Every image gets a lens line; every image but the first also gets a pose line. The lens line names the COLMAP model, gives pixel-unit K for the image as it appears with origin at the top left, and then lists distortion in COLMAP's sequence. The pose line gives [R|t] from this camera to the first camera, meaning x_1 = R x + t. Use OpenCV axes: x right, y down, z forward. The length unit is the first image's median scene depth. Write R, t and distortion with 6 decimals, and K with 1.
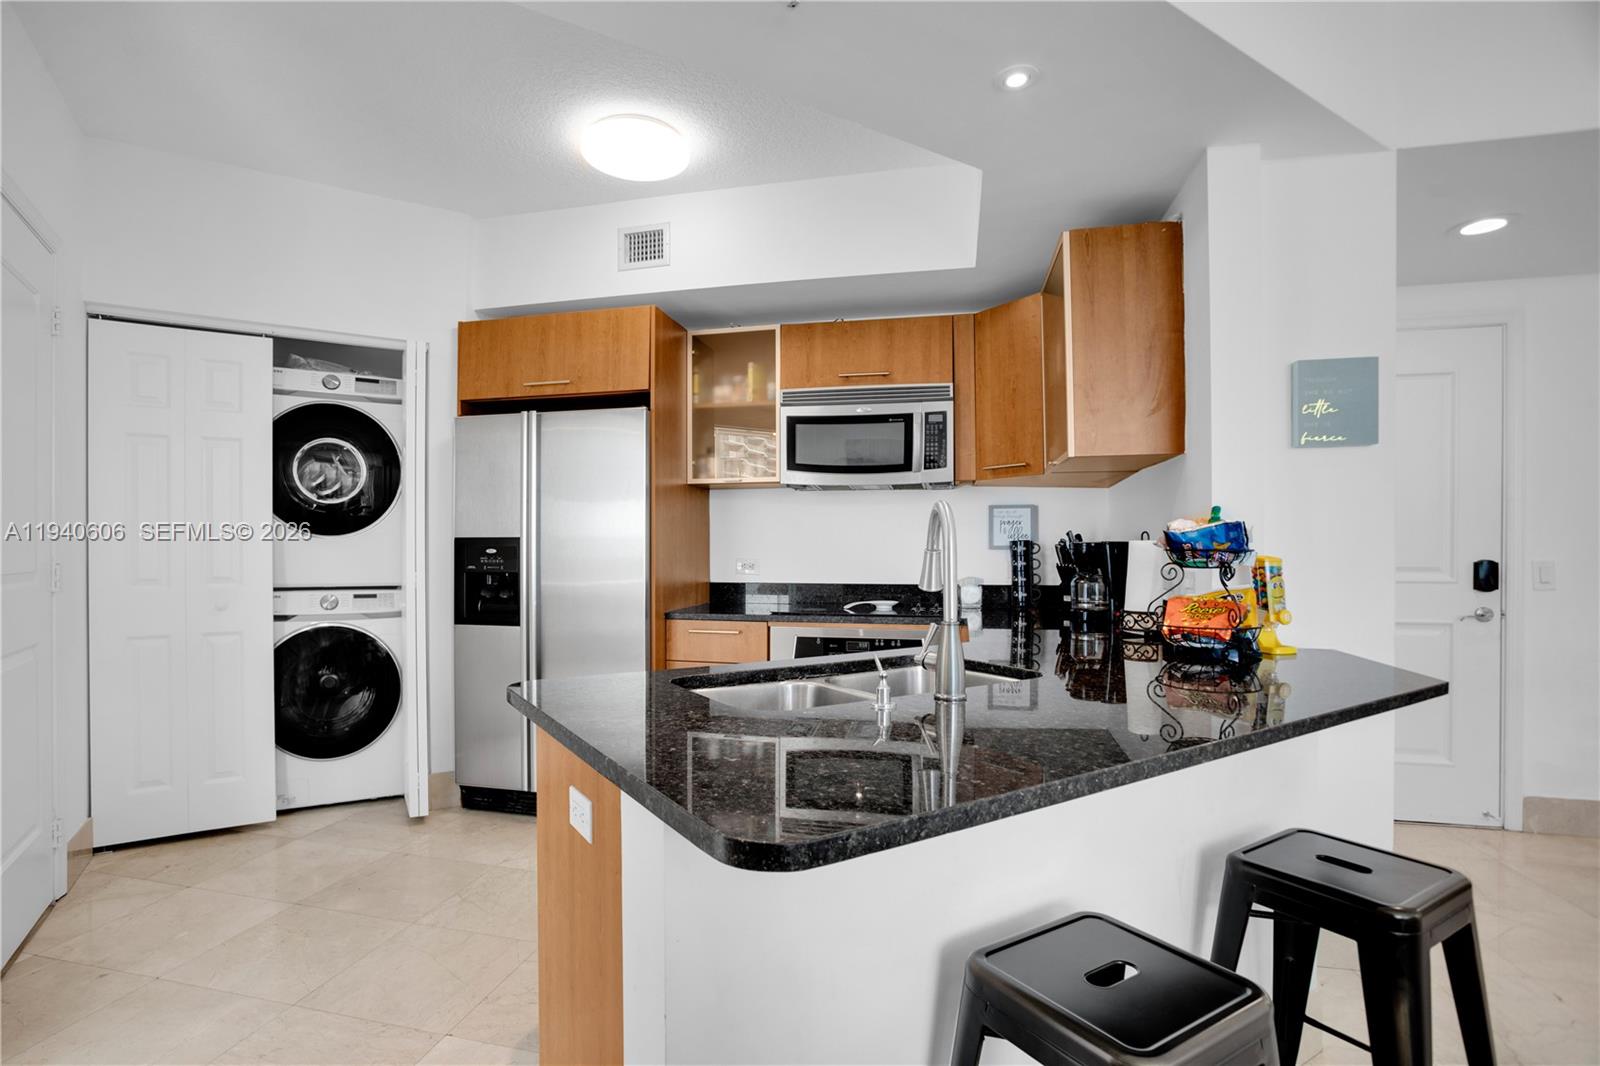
lens RADIAL K [[784.5, 0, 790.8], [0, 784.5, 546.5], [0, 0, 1]] dist [-0.061551, 0.025115]
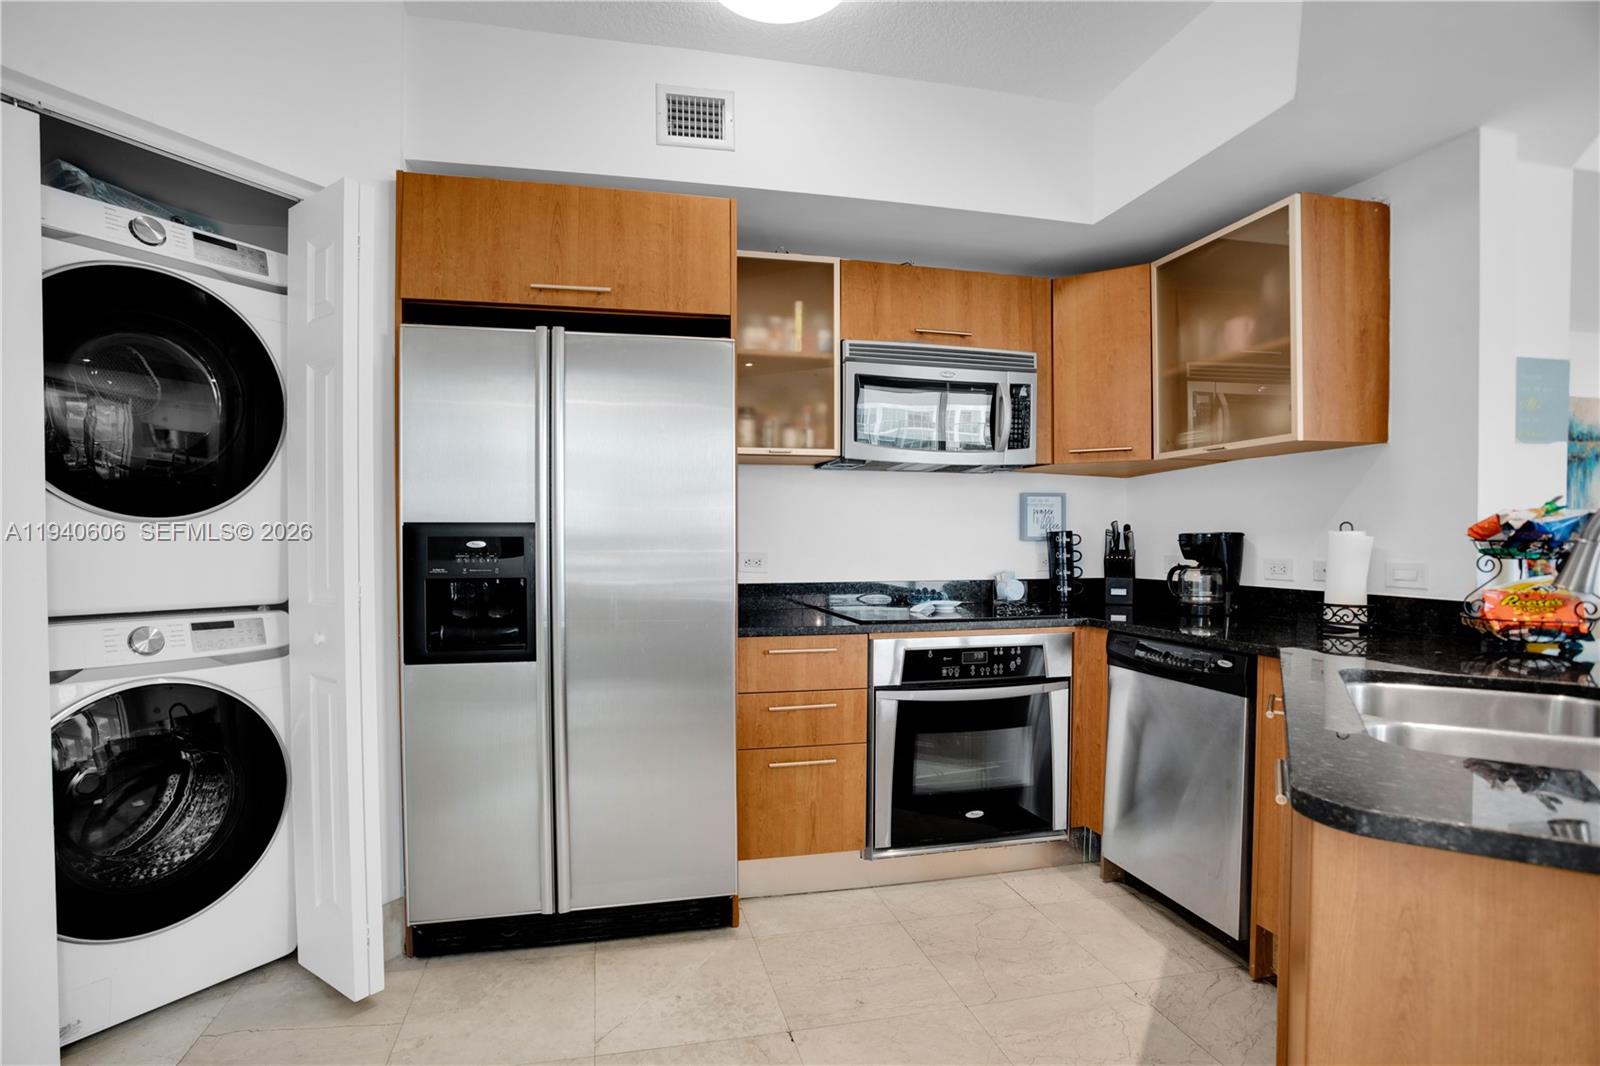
lens RADIAL K [[784.5, 0, 777.7], [0, 784.5, 546.0], [0, 0, 1]] dist [-0.061551, 0.025115]
pose [[0.898088, -0.003856, 0.439799, -0.440582], [-0.000597, 0.999950, 0.009987, 0.000810], [-0.439815, -0.009232, 0.898041, 0.329754]]
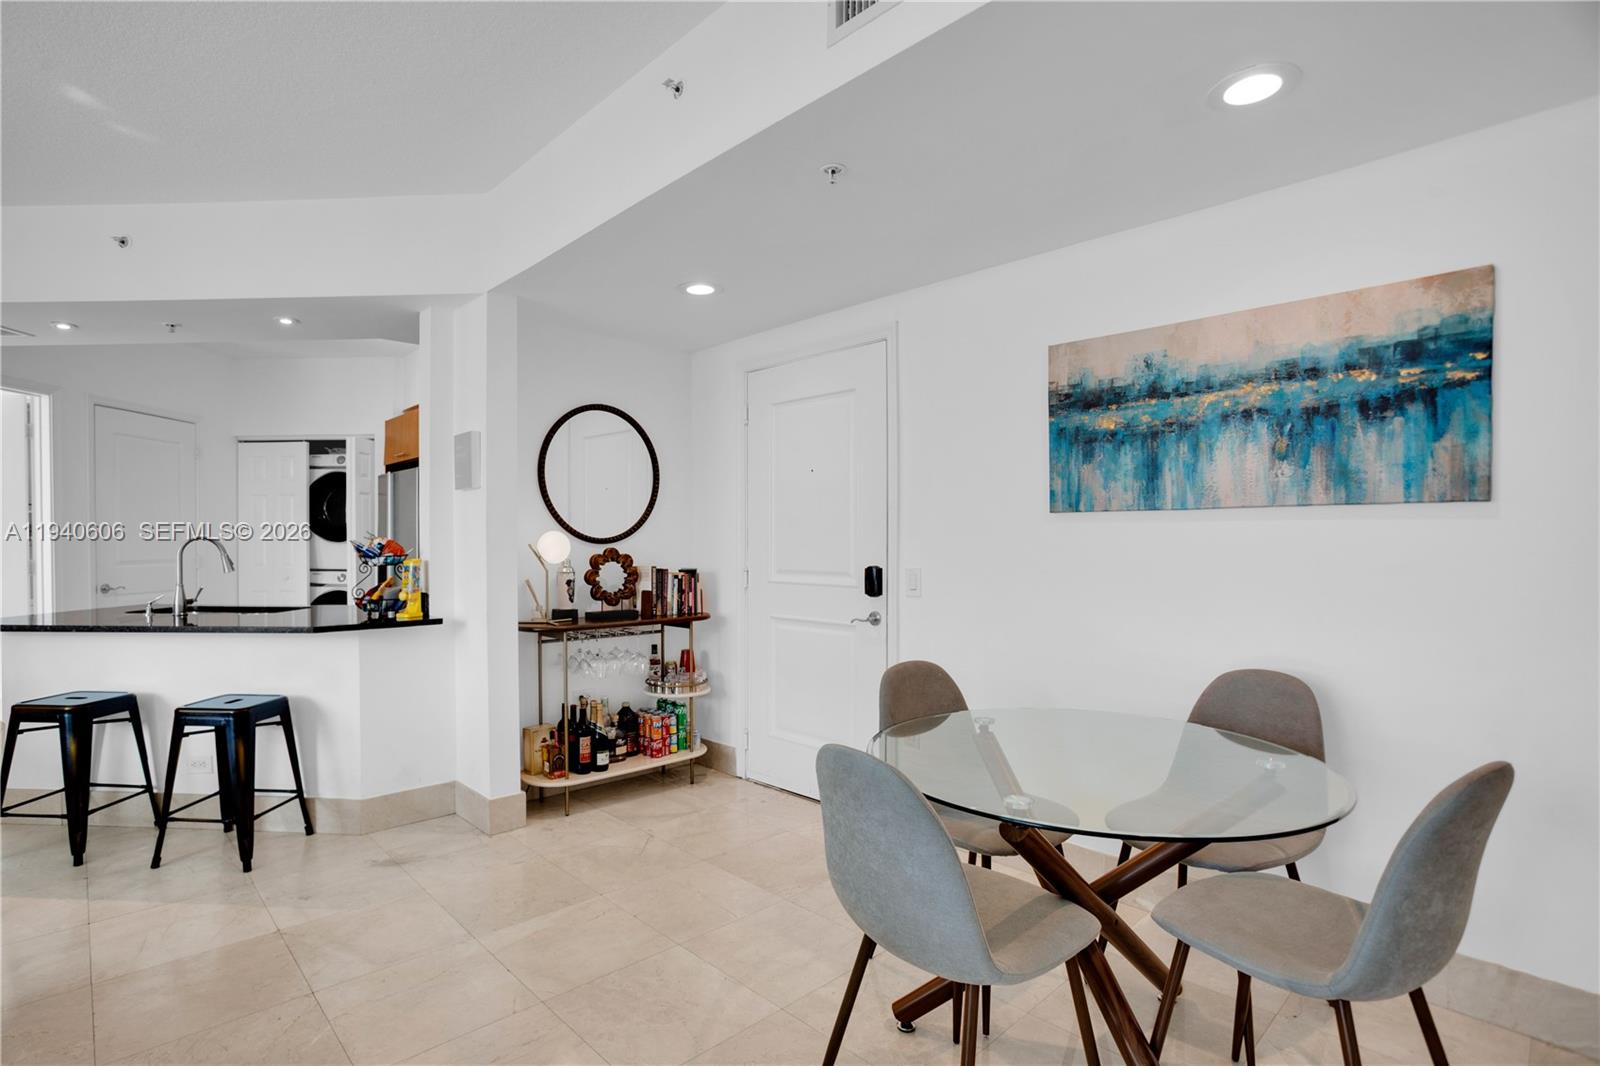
lens RADIAL K [[784.5, 0, 776.2], [0, 784.5, 556.6], [0, 0, 1]] dist [-0.061551, 0.025115]
pose [[0.835122, 0.010827, -0.549958, 1.325816], [-0.000382, 0.999817, 0.019104, -0.015511], [0.550065, -0.015744, 0.834974, 0.015933]]
